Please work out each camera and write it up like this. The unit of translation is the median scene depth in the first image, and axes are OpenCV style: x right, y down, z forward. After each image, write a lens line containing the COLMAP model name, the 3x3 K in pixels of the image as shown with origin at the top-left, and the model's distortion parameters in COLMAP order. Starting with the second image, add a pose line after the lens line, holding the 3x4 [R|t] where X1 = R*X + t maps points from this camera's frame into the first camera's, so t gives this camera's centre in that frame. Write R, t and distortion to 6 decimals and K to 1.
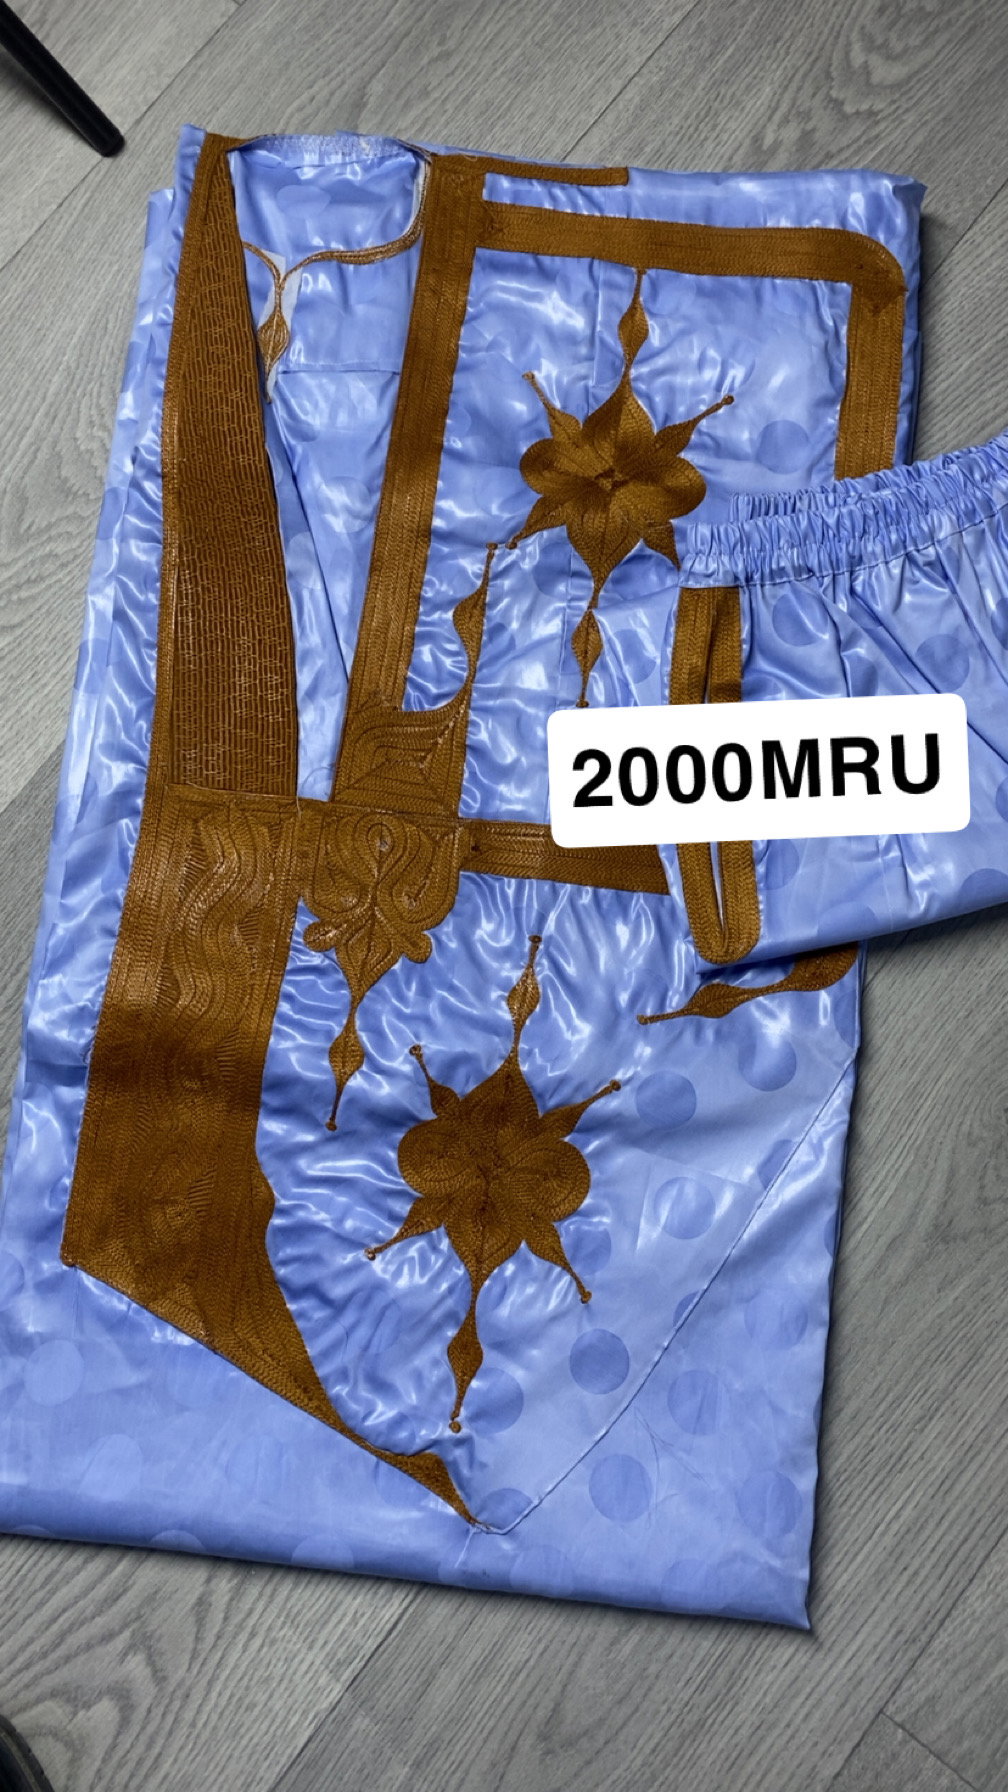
lens RADIAL K [[1437.6, 0, 504.0], [0, 1437.6, 896.0], [0, 0, 1]] dist [-0.001426, 0.011596]
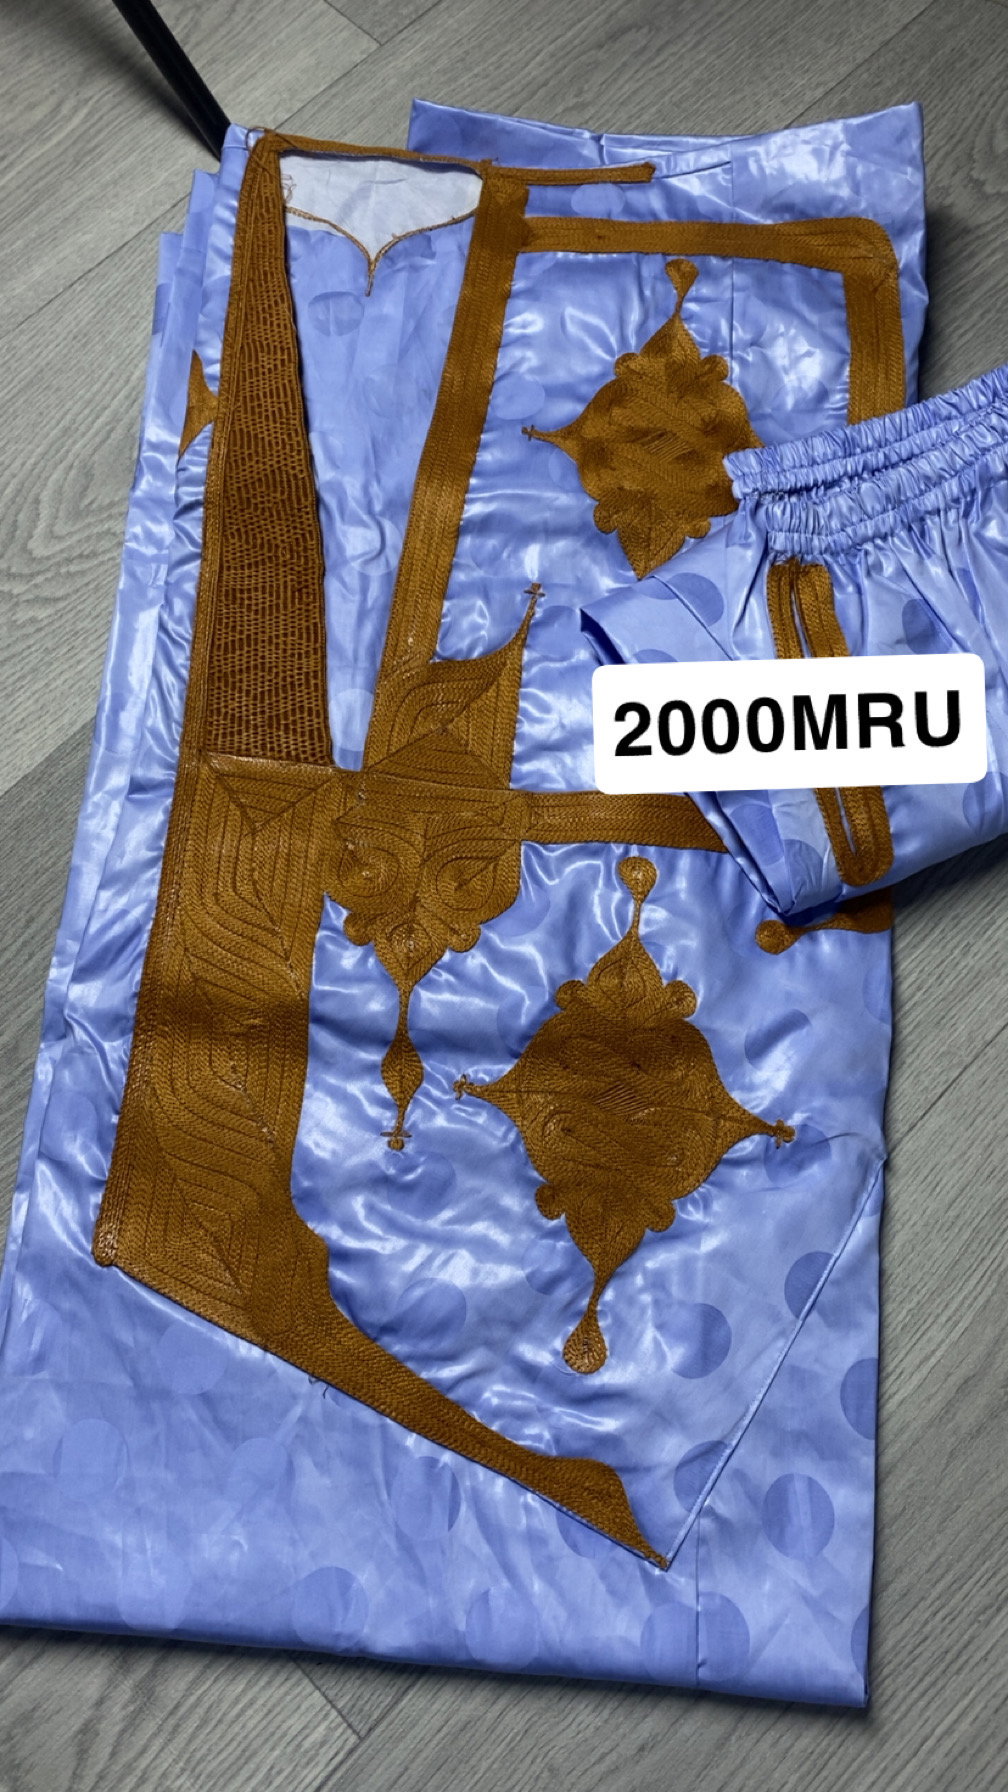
lens RADIAL K [[1437.6, 0, 504.0], [0, 1437.6, 896.0], [0, 0, 1]] dist [-0.001426, 0.011596]
pose [[0.993276, 0.108231, -0.041088, 0.007182], [-0.113169, 0.982544, -0.147647, 0.117264], [0.024390, 0.151304, 0.988186, 0.123349]]
